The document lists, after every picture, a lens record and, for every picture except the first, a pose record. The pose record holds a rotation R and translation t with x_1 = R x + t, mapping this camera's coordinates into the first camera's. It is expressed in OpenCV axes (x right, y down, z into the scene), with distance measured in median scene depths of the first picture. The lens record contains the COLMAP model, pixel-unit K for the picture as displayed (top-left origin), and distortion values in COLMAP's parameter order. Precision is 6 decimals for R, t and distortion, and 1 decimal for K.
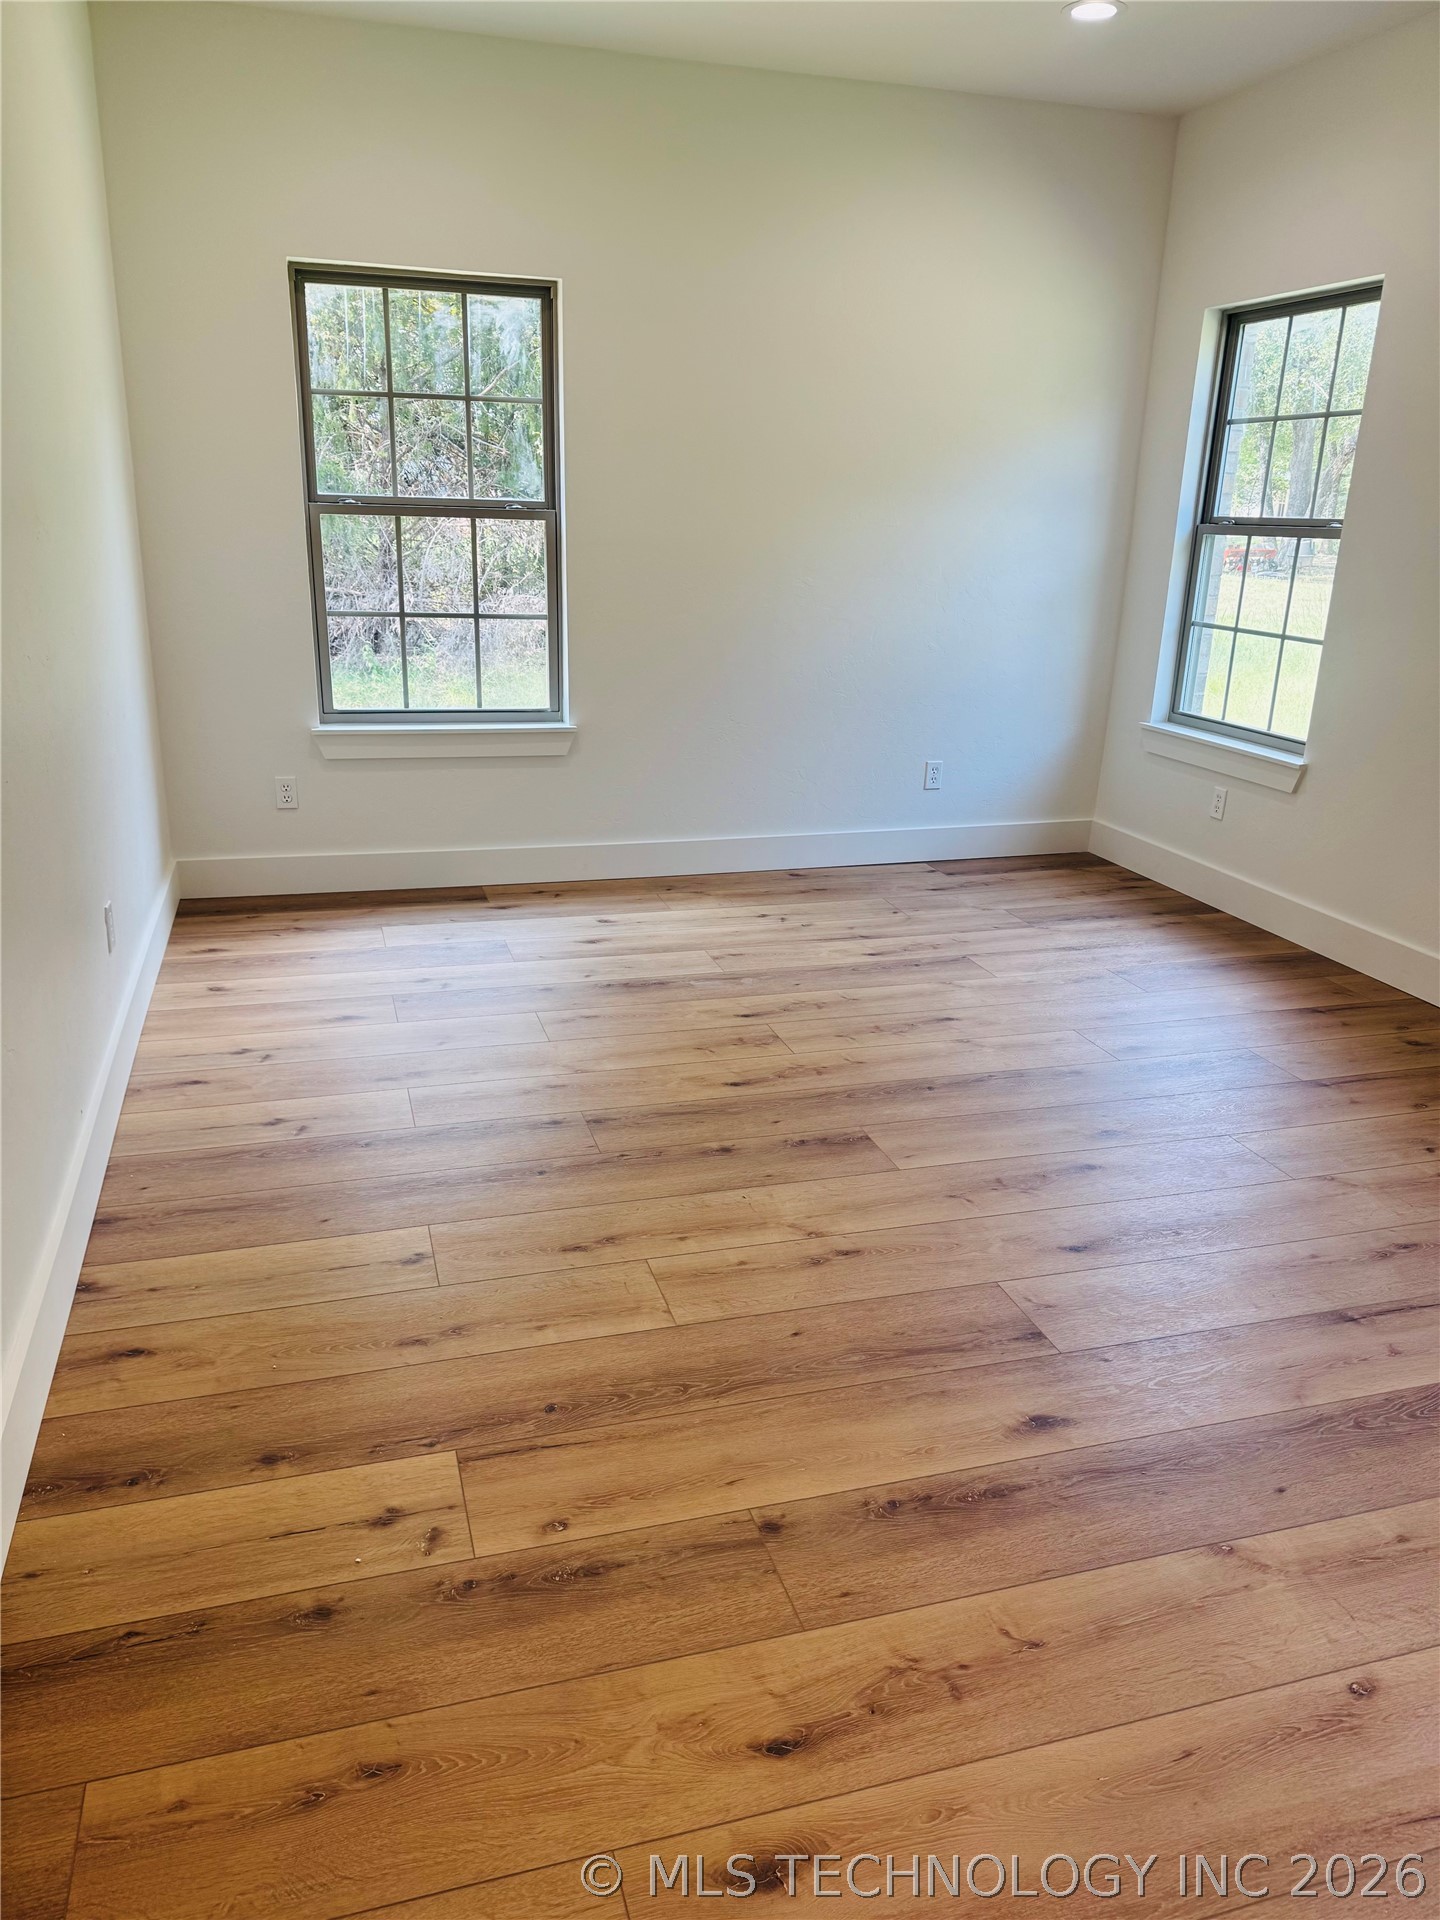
lens RADIAL K [[1350.7, 0, 720.0], [0, 1350.7, 960.0], [0, 0, 1]] dist [0.028494, -0.031038]
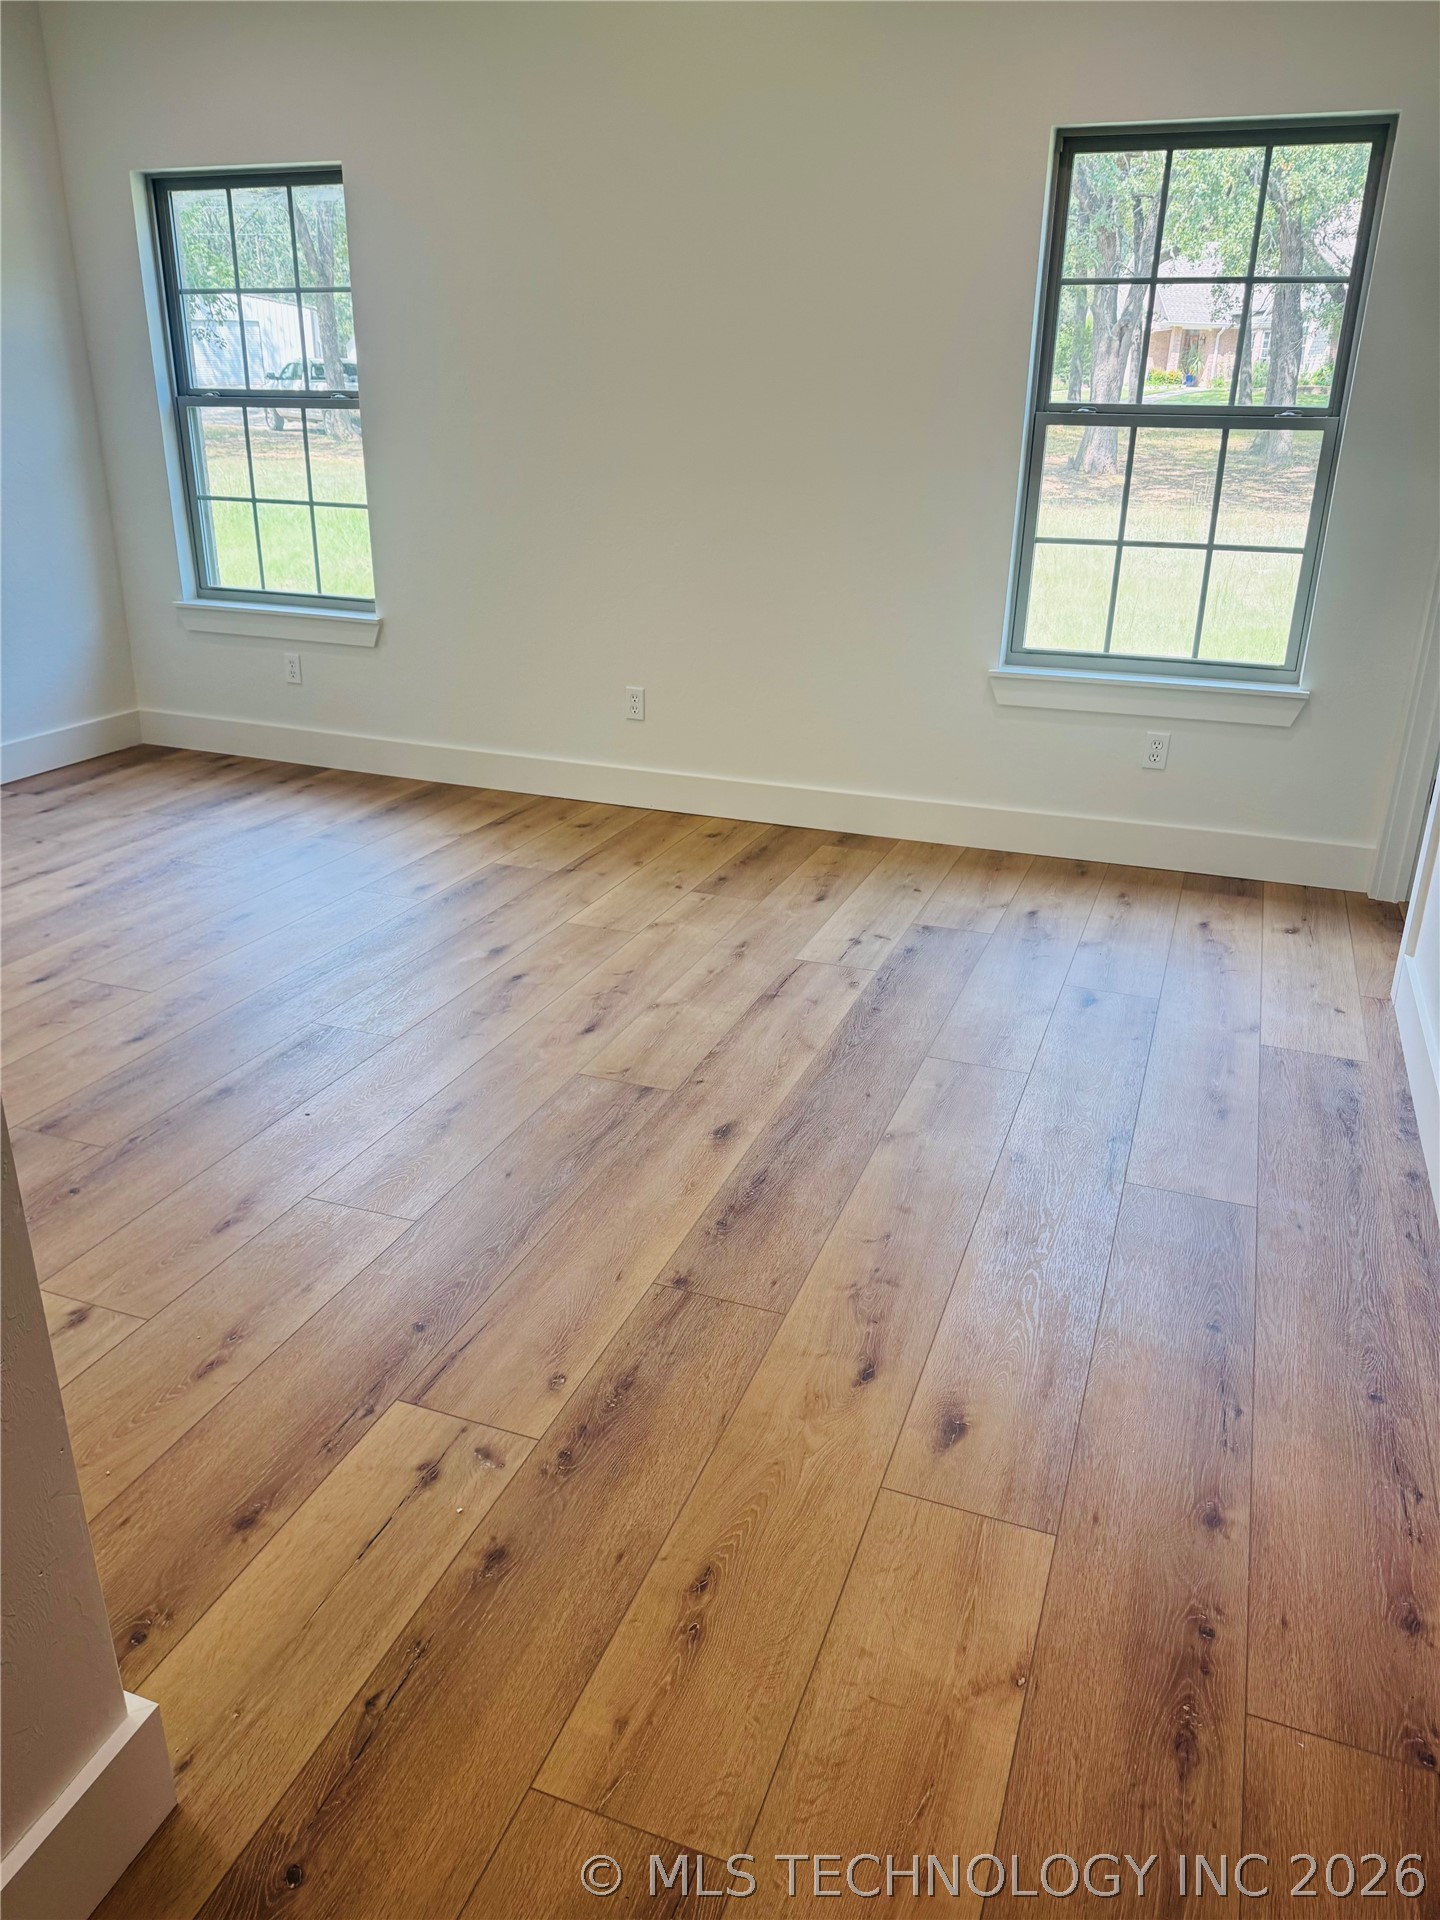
lens RADIAL K [[1331.0, 0, 734.5], [0, 1331.0, 947.6], [0, 0, 1]] dist [0.093091, -0.130332]
pose [[0.603770, -0.306482, 0.735887, -0.437543], [0.248000, 0.949545, 0.191991, -0.042592], [-0.757600, 0.066581, 0.649315, 0.123650]]
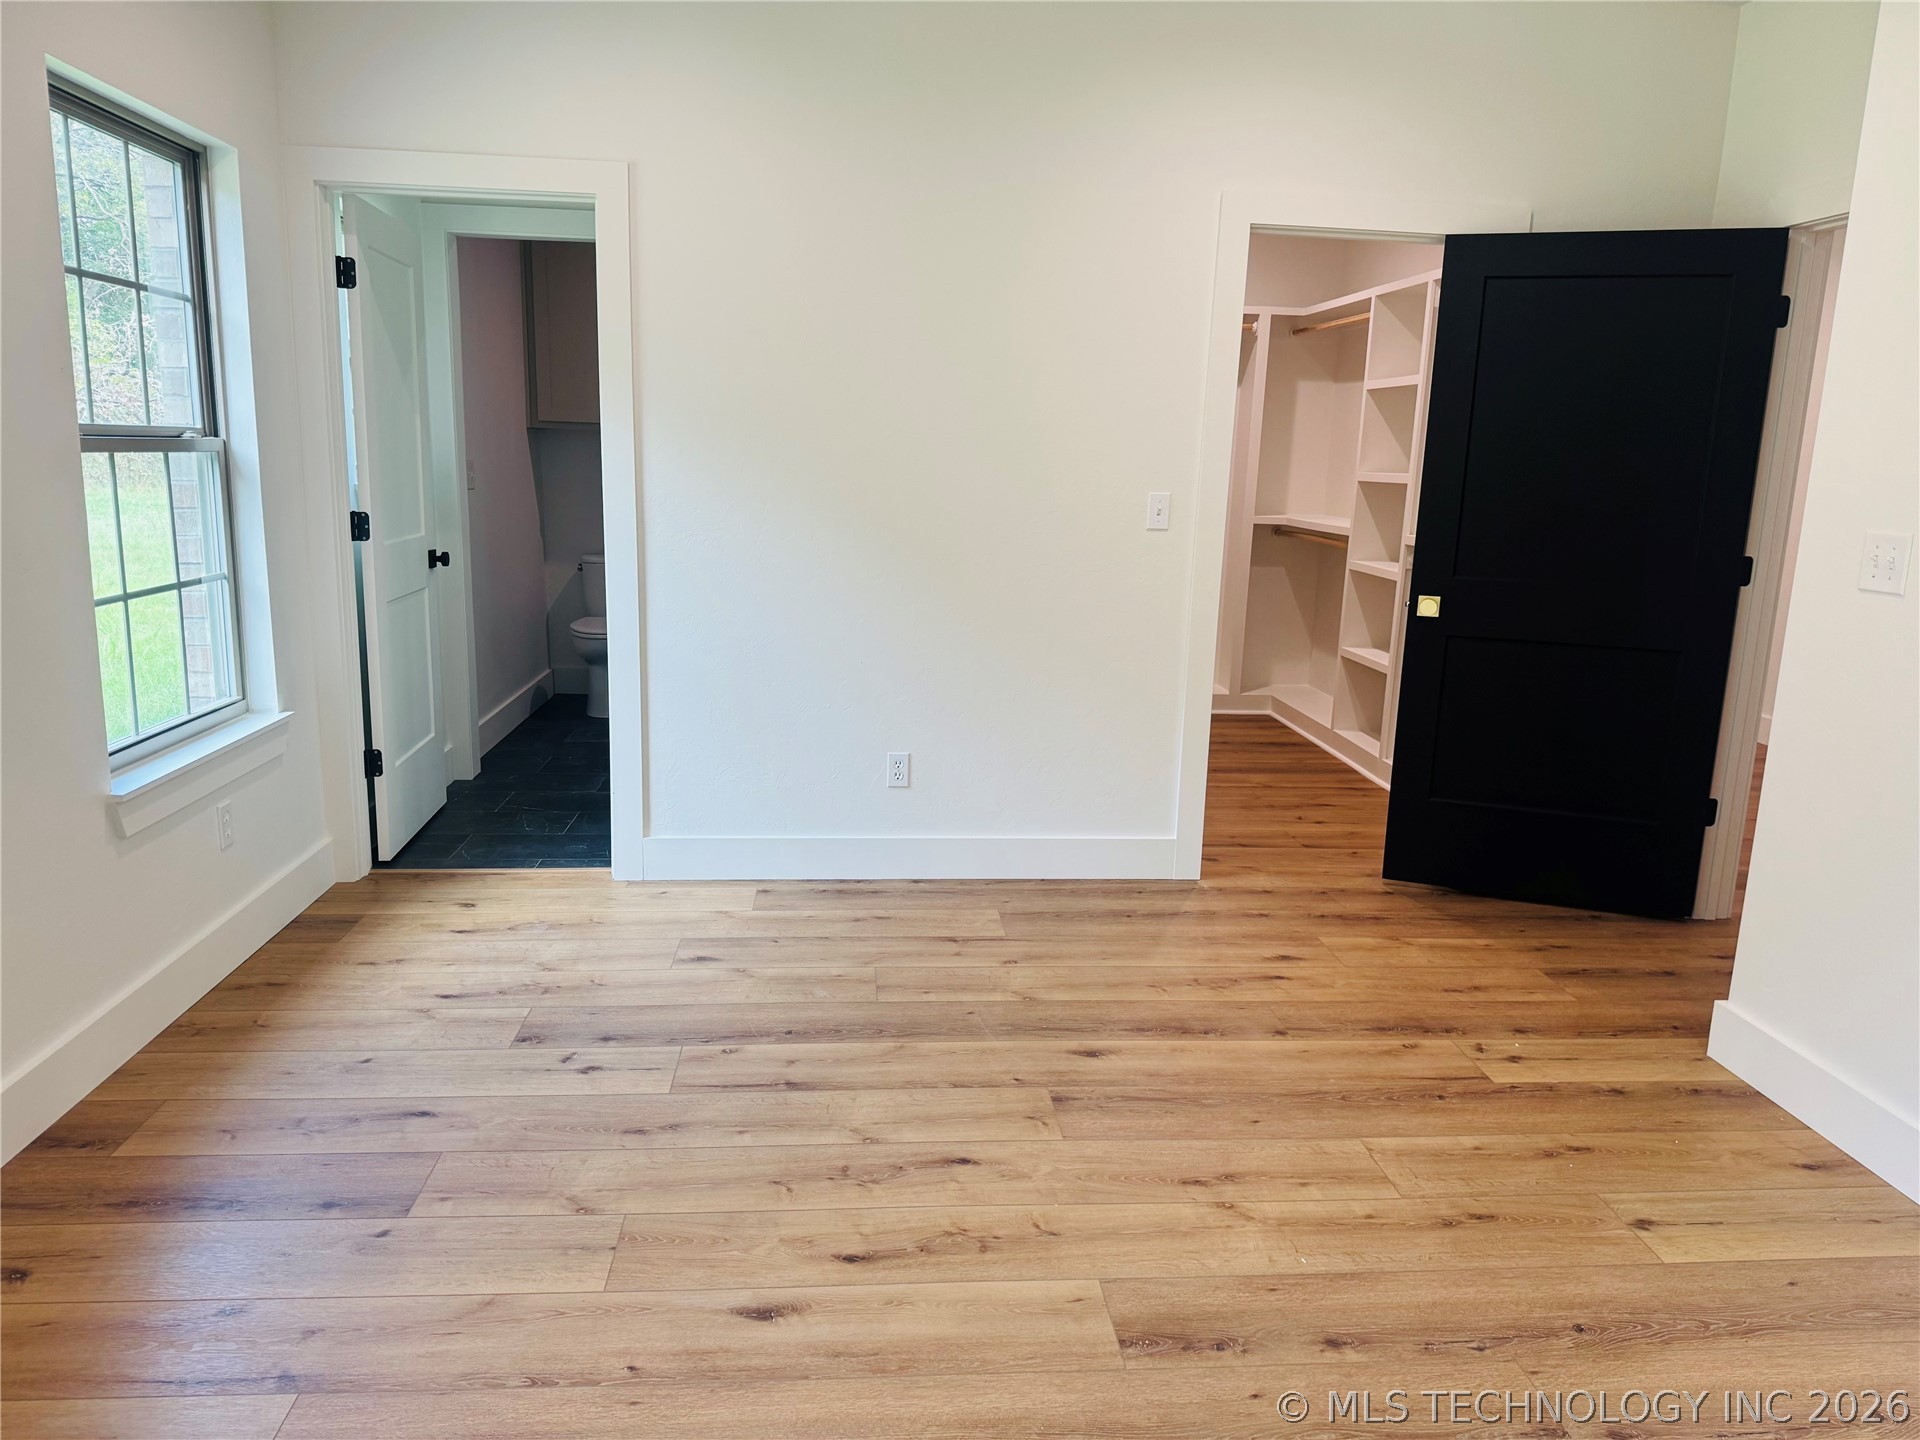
lens RADIAL K [[1331.0, 0, 960.1], [0, 1331.0, 712.6], [0, 0, 1]] dist [0.093091, -0.130332]
pose [[-0.975452, -0.095823, 0.198270, 0.086629], [0.013137, 0.873438, 0.486758, -0.500047], [-0.219819, 0.477413, -0.850738, 1.491567]]
